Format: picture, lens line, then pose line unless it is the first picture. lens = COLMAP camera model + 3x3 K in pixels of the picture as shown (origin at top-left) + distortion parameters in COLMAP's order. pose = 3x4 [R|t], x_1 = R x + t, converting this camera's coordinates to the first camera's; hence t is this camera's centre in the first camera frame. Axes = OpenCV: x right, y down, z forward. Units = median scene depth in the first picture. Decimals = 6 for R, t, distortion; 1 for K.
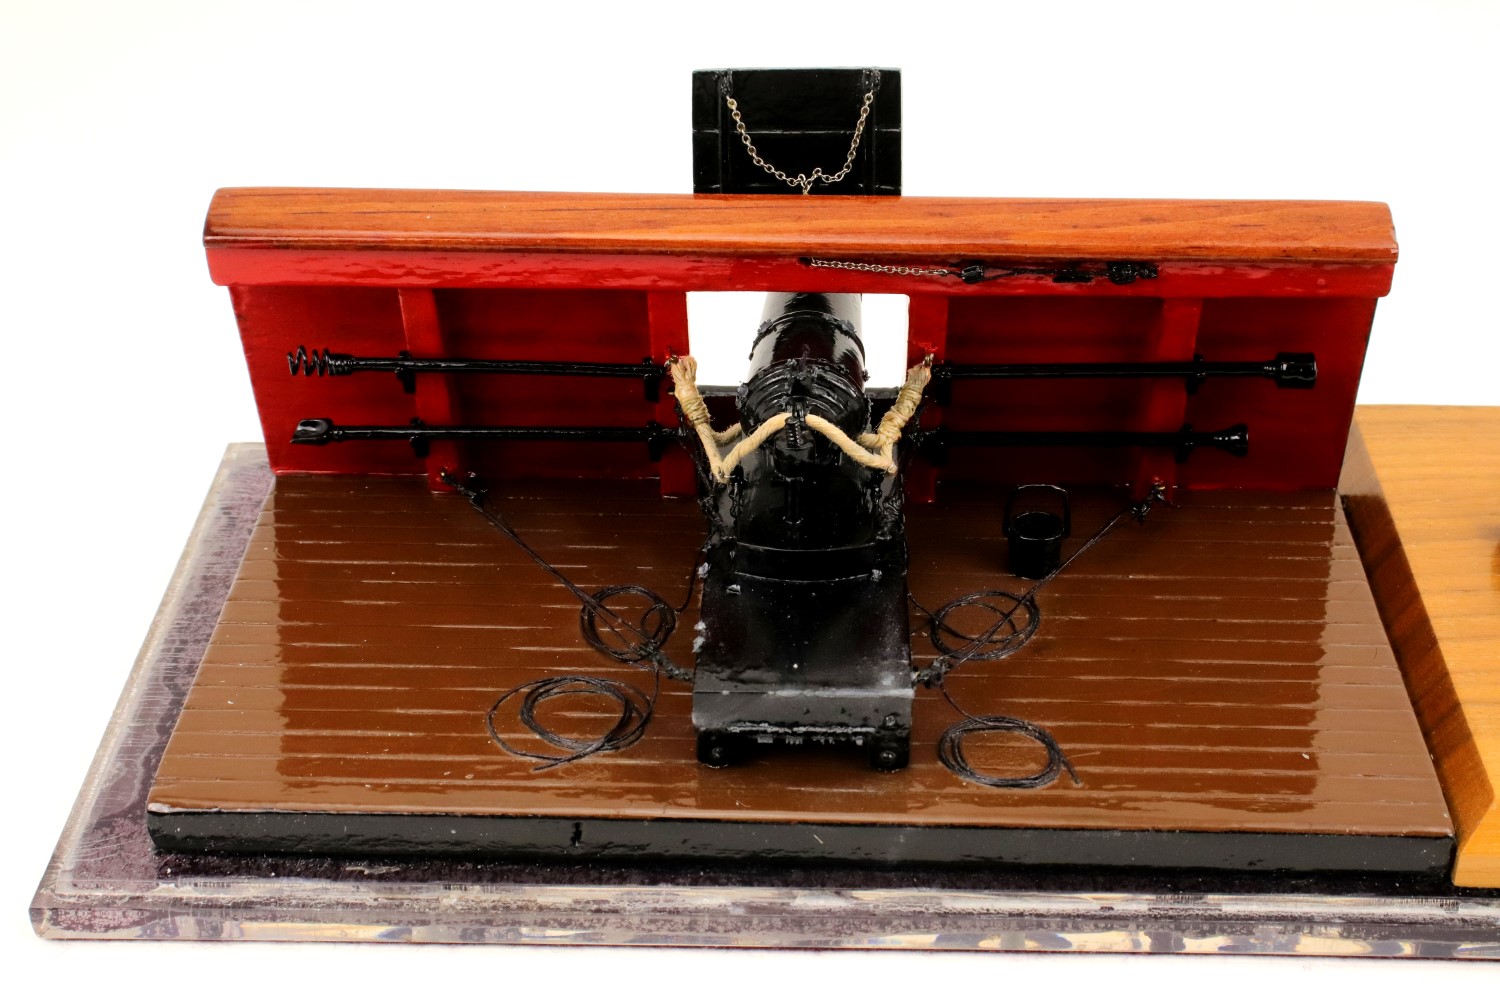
lens RADIAL K [[2459.0, 0, 750.0], [0, 2459.0, 500.0], [0, 0, 1]] dist [0.089381, 0.037627]
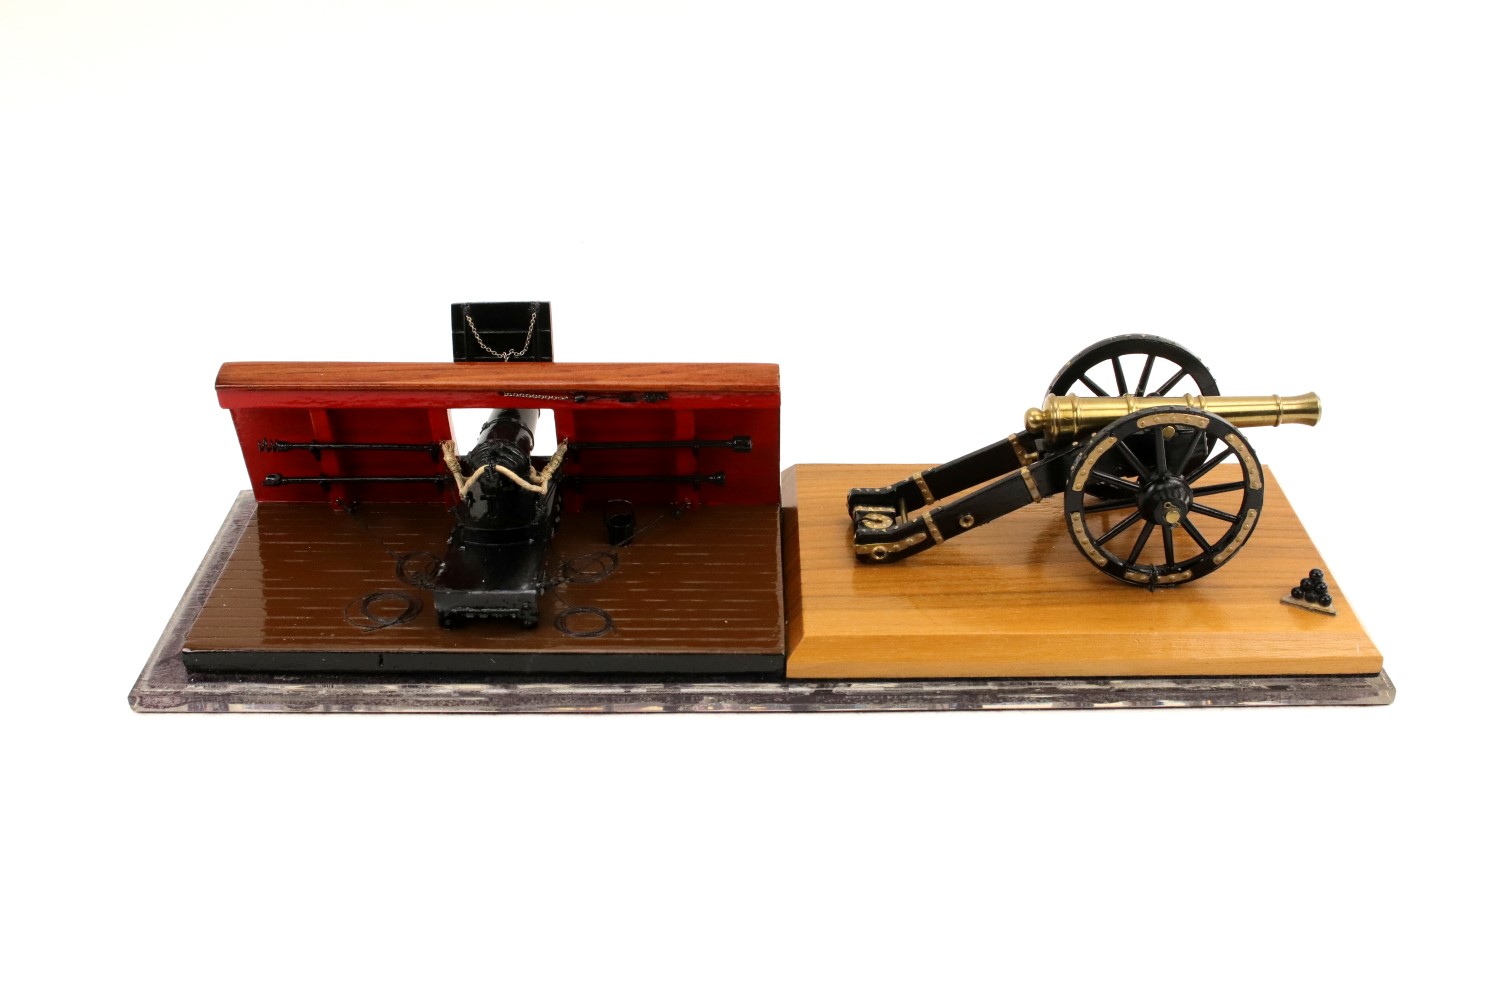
lens RADIAL K [[1765.3, 0, 750.0], [0, 1765.3, 500.0], [0, 0, 1]] dist [-0.023729, -0.017605]
pose [[0.999860, -0.011387, 0.012285, 0.213933], [0.011947, 0.998847, -0.046503, 0.065566], [-0.011741, 0.046643, 0.998843, -0.495784]]
